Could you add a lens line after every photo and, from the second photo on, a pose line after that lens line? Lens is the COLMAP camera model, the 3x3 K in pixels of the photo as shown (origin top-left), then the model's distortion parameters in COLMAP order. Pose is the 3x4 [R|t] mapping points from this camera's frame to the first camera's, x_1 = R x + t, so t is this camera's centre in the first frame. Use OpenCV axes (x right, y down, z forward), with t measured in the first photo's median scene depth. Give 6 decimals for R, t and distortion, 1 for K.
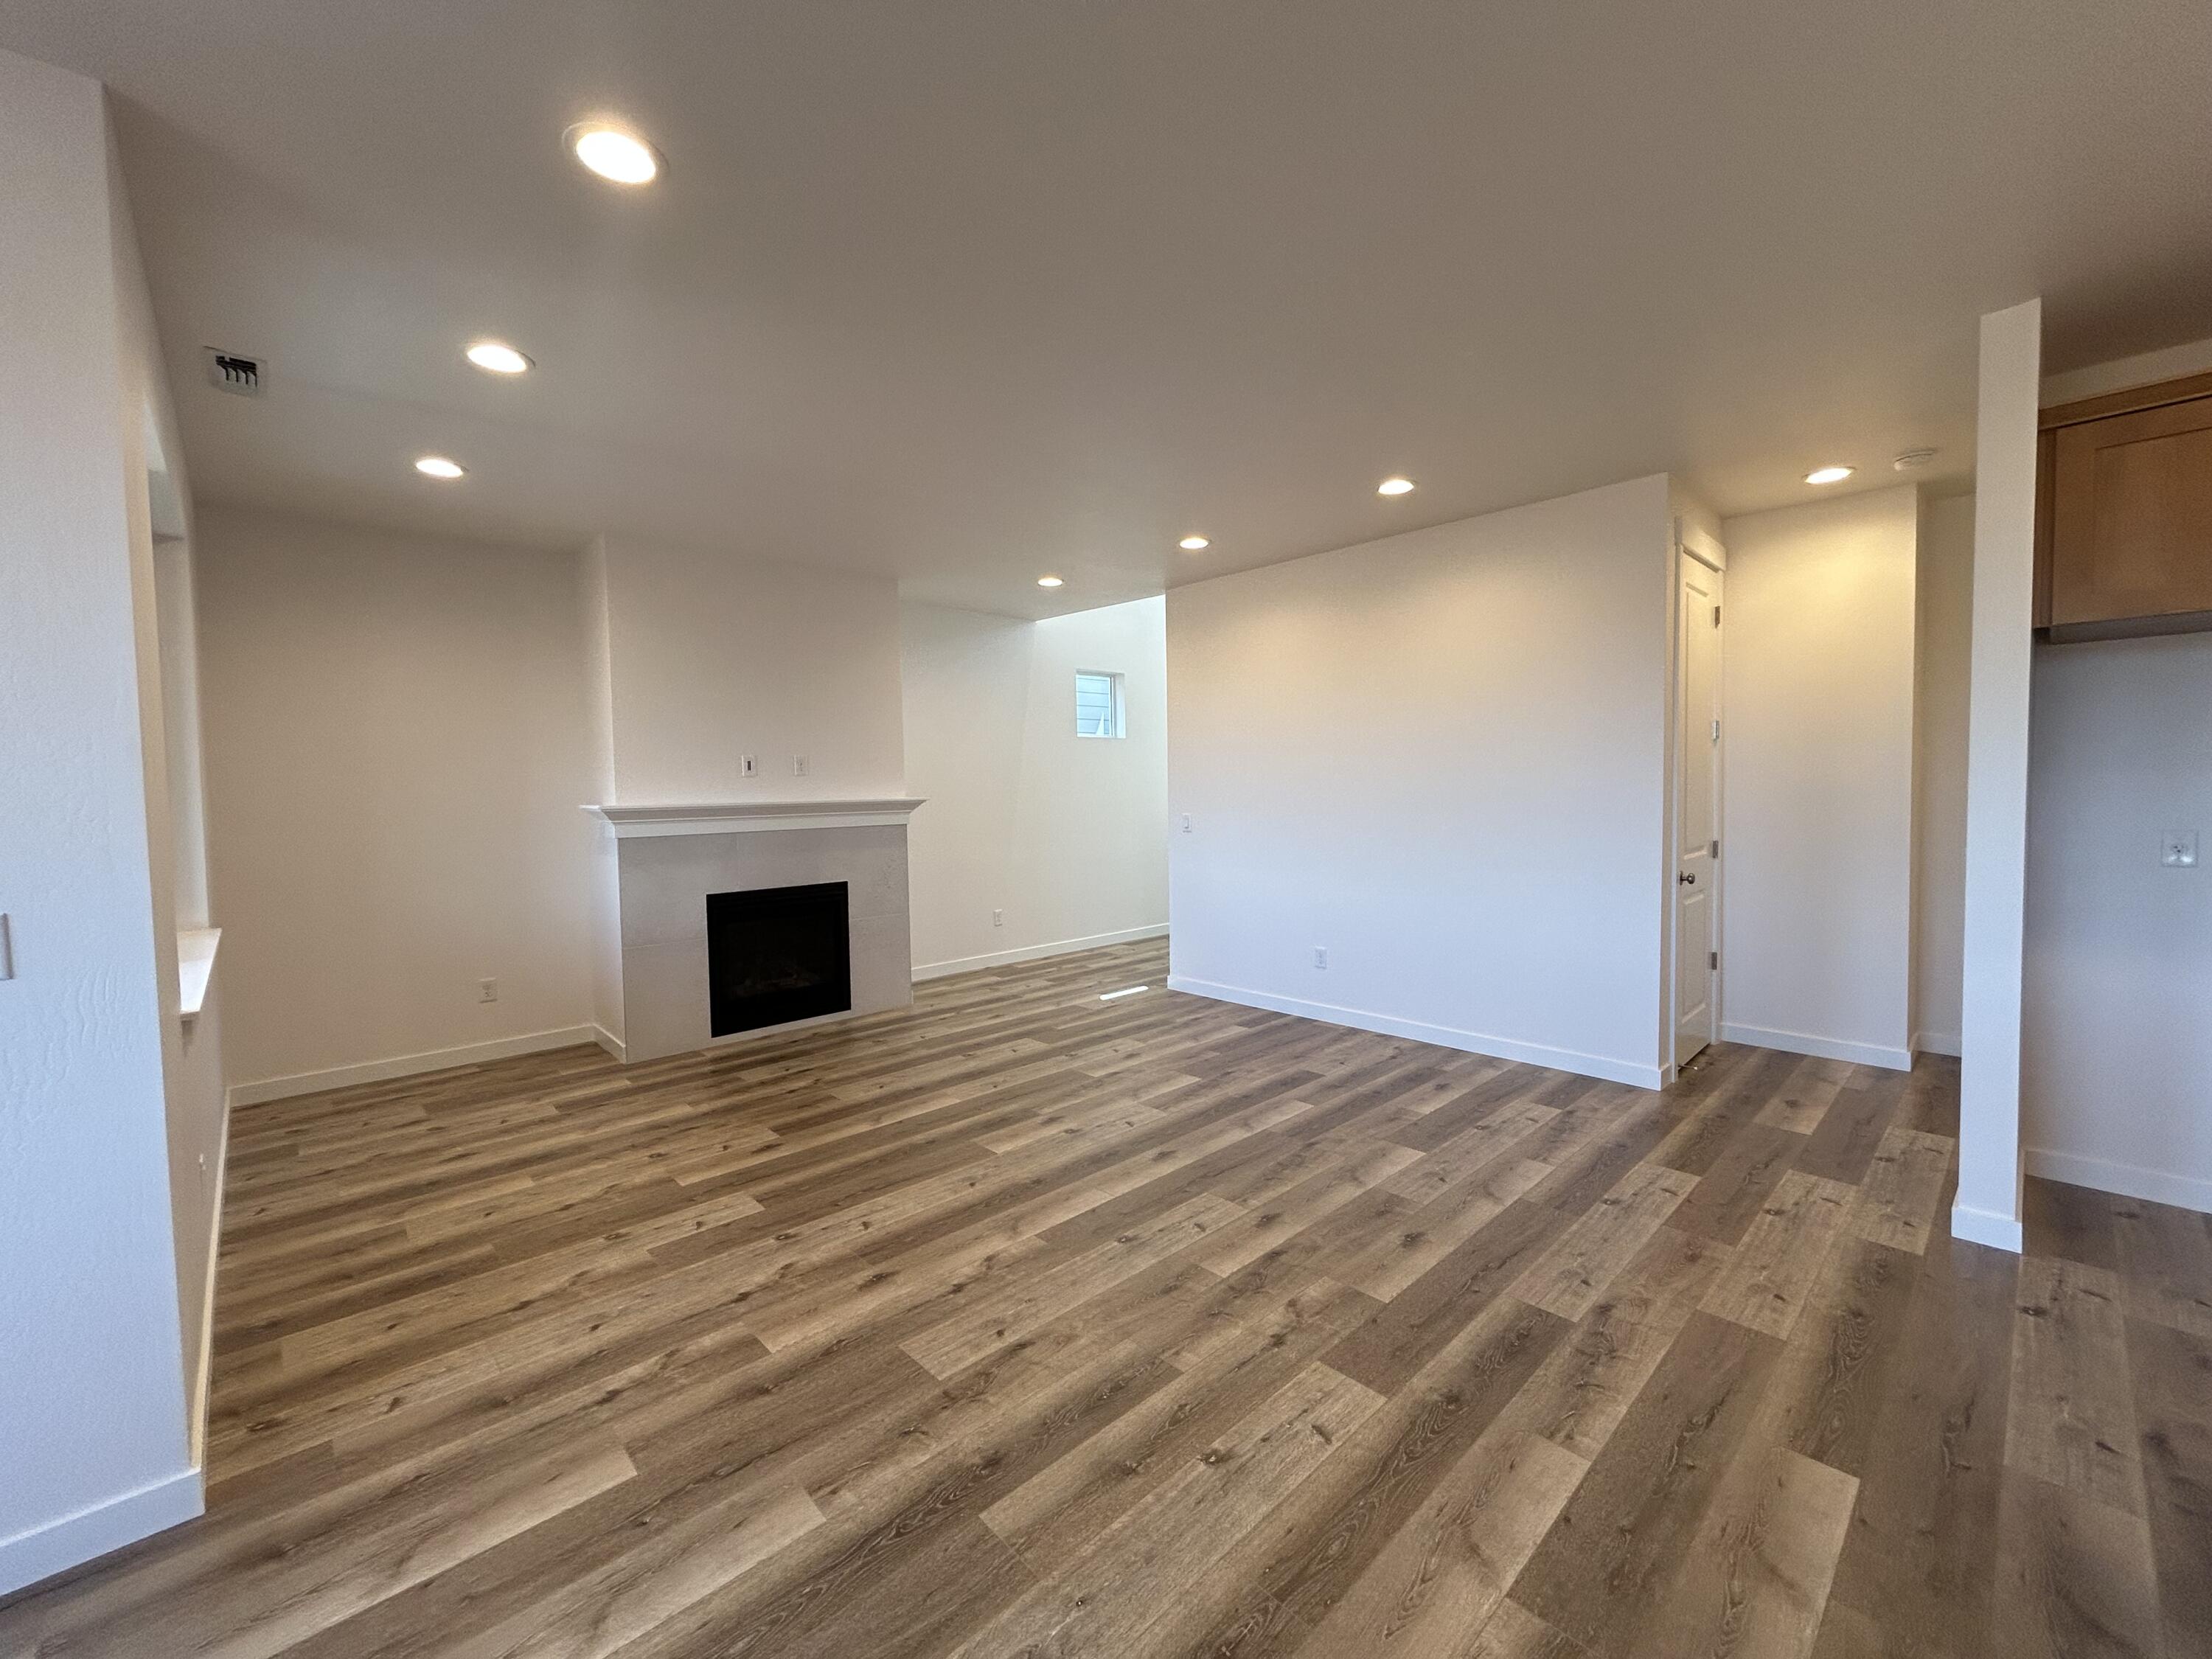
lens RADIAL K [[897.9, 0, 1102.7], [0, 897.9, 821.9], [0, 0, 1]] dist [-0.001110, 0.000779]
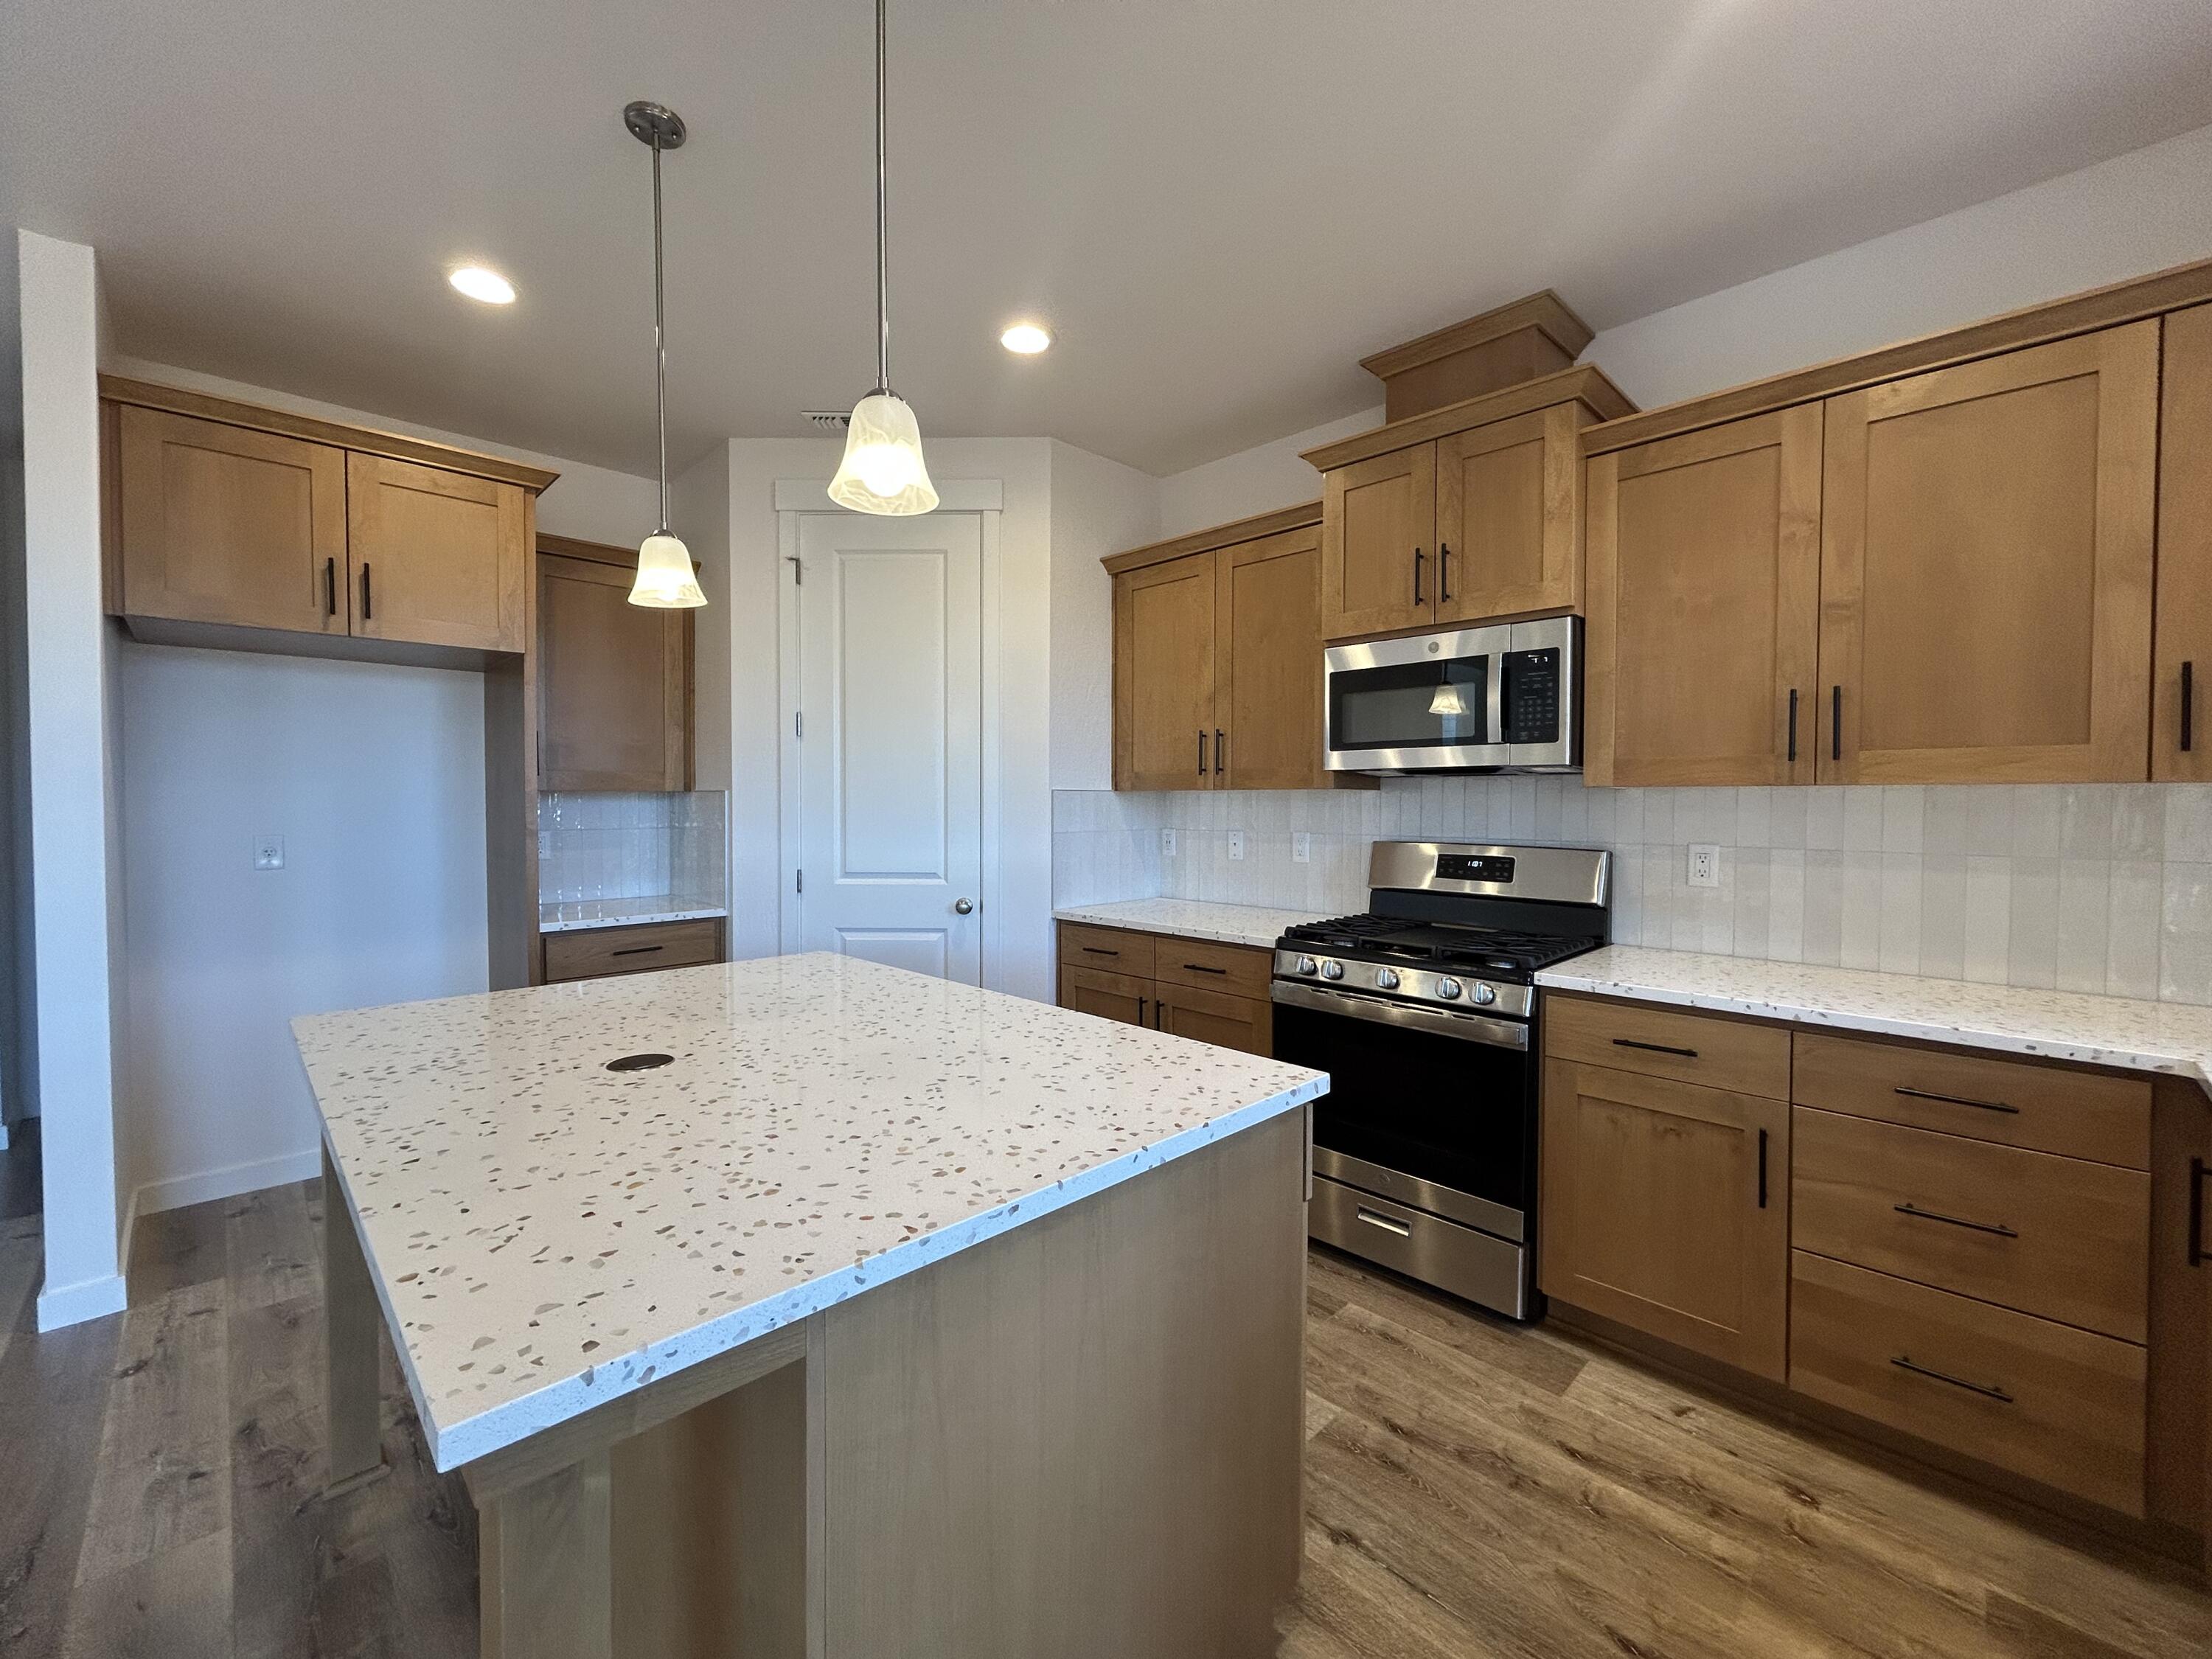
lens RADIAL K [[897.9, 0, 1101.3], [0, 897.9, 824.2], [0, 0, 1]] dist [-0.001110, 0.000779]
pose [[-0.022473, -0.008888, 0.999708, 0.083458], [0.041119, 0.999106, 0.009807, 0.021682], [-0.998901, 0.041328, -0.022088, 0.021488]]
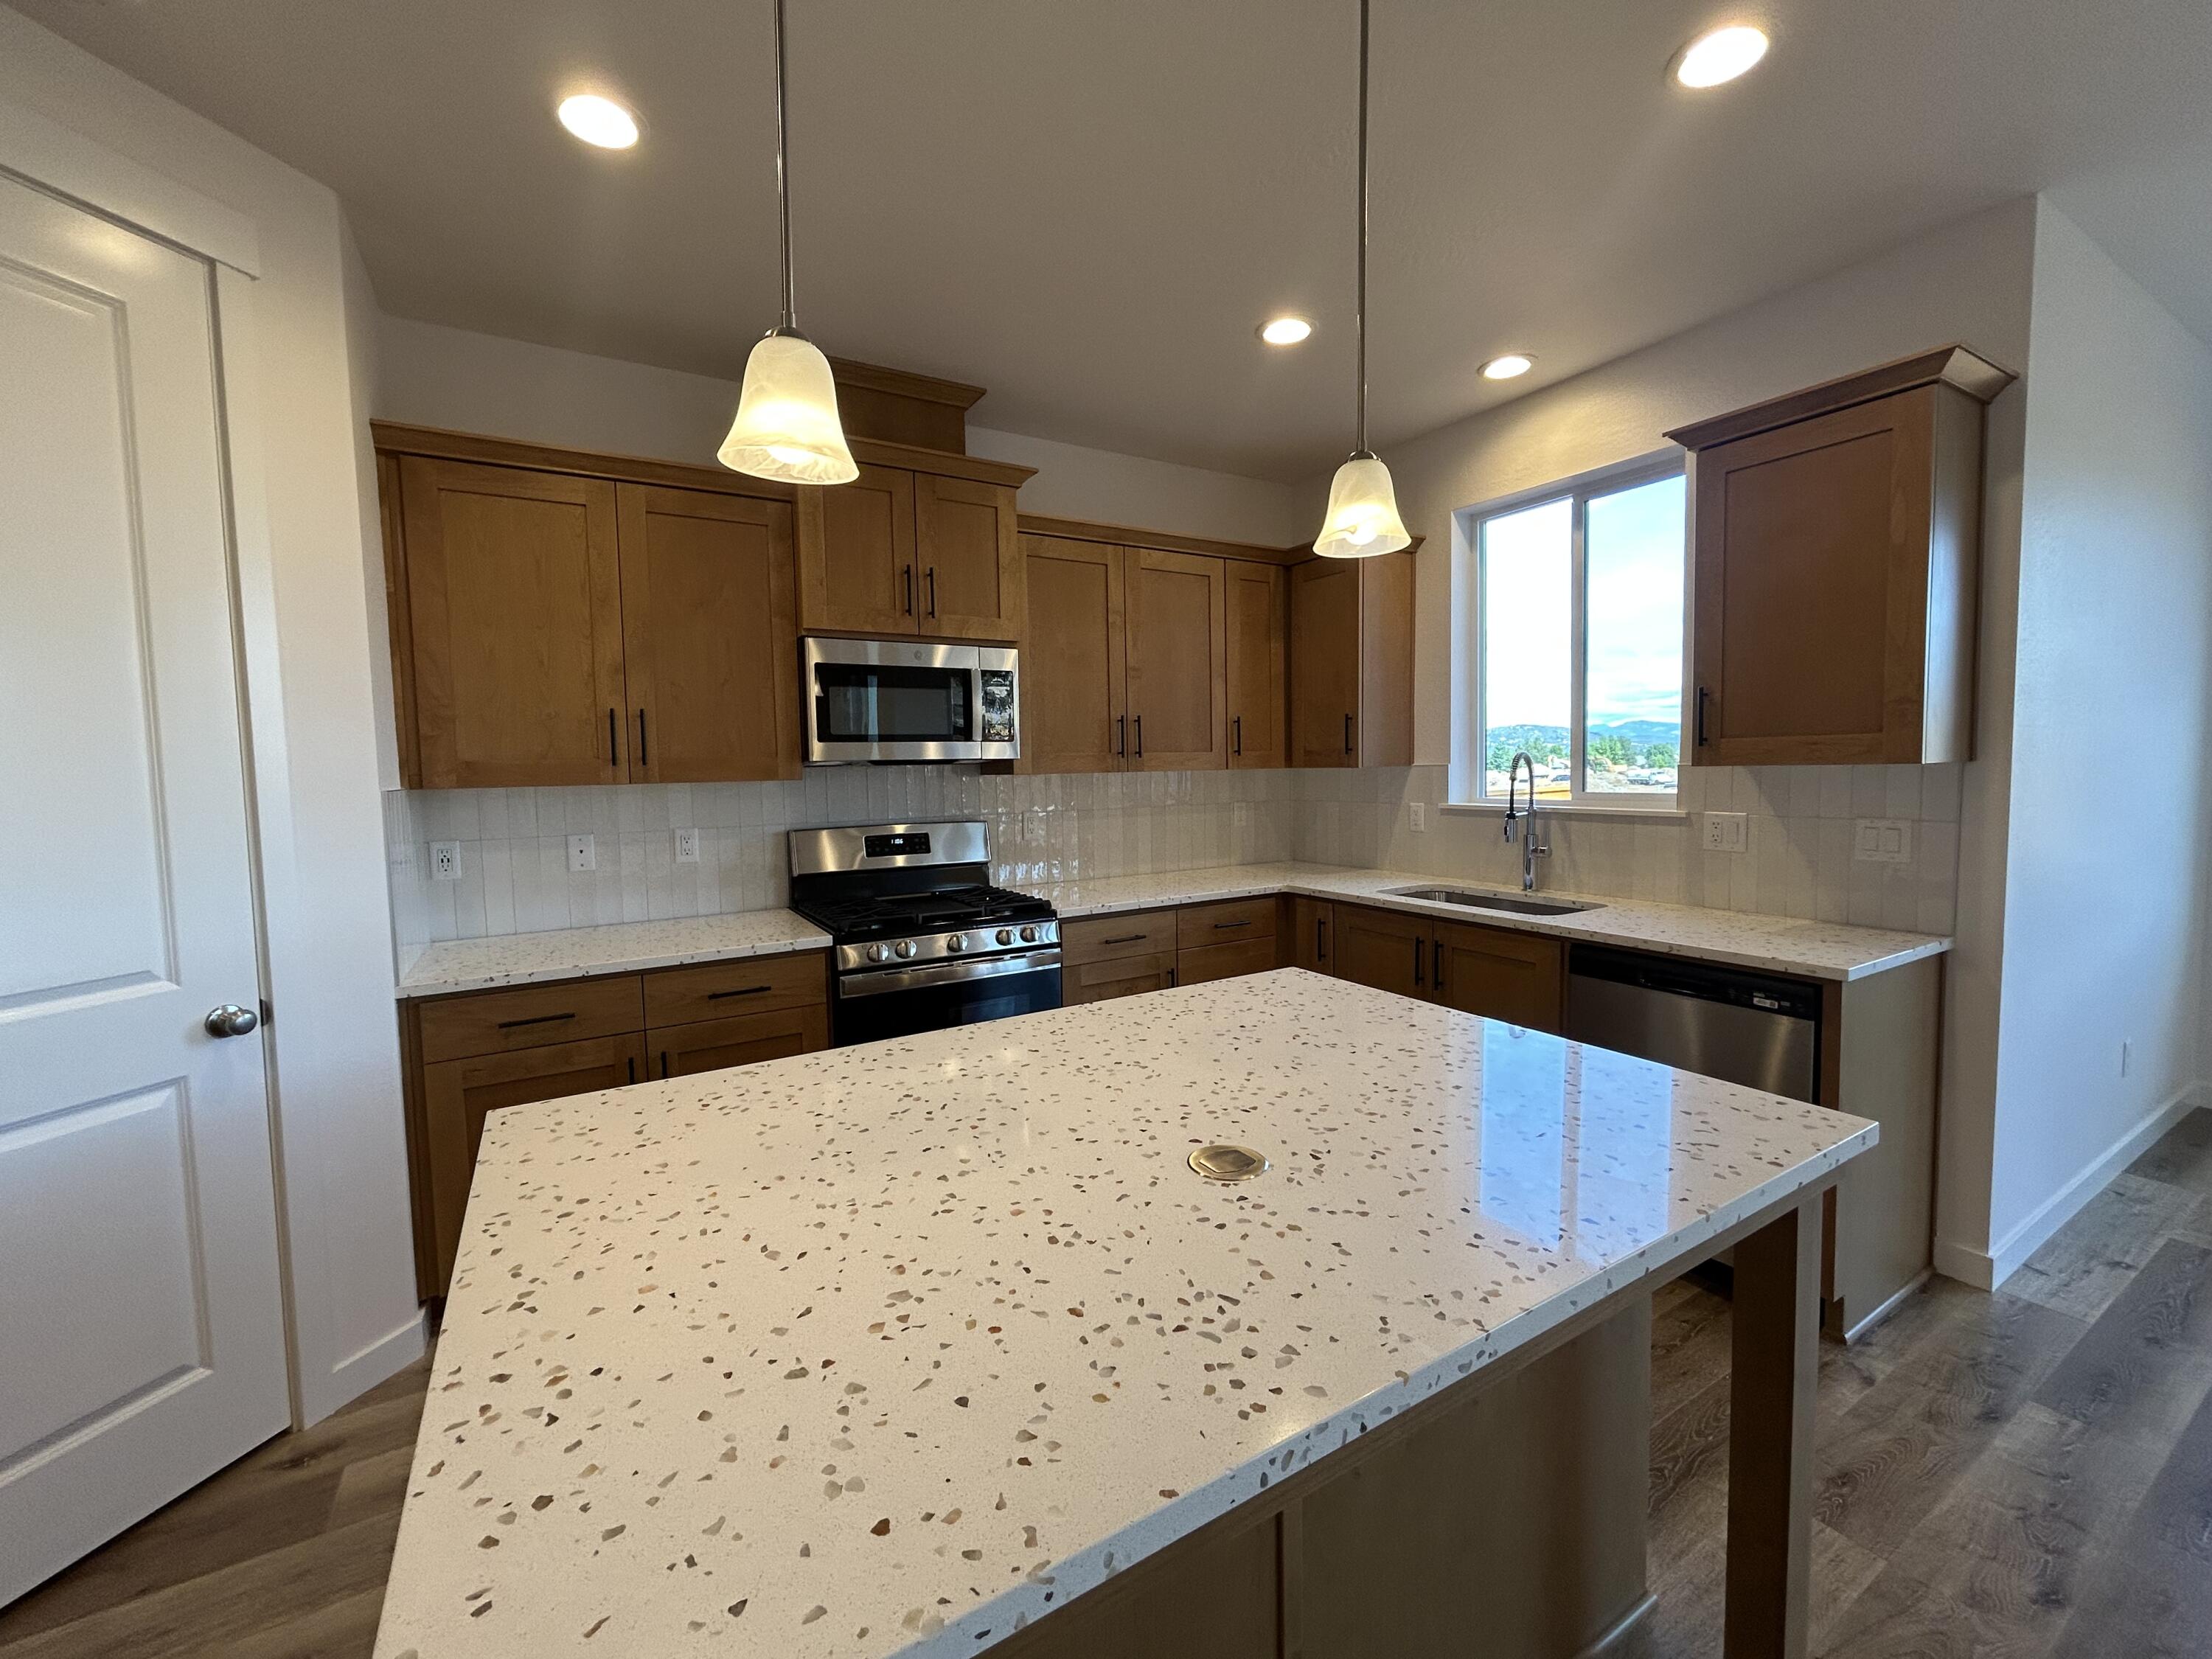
lens RADIAL K [[897.9, 0, 1101.0], [0, 897.9, 822.1], [0, 0, 1]] dist [-0.001110, 0.000779]
pose [[-0.976086, 0.020564, 0.216409, 0.470618], [0.044121, 0.993536, 0.104593, -0.029738], [-0.212860, 0.111640, -0.970684, 0.534031]]
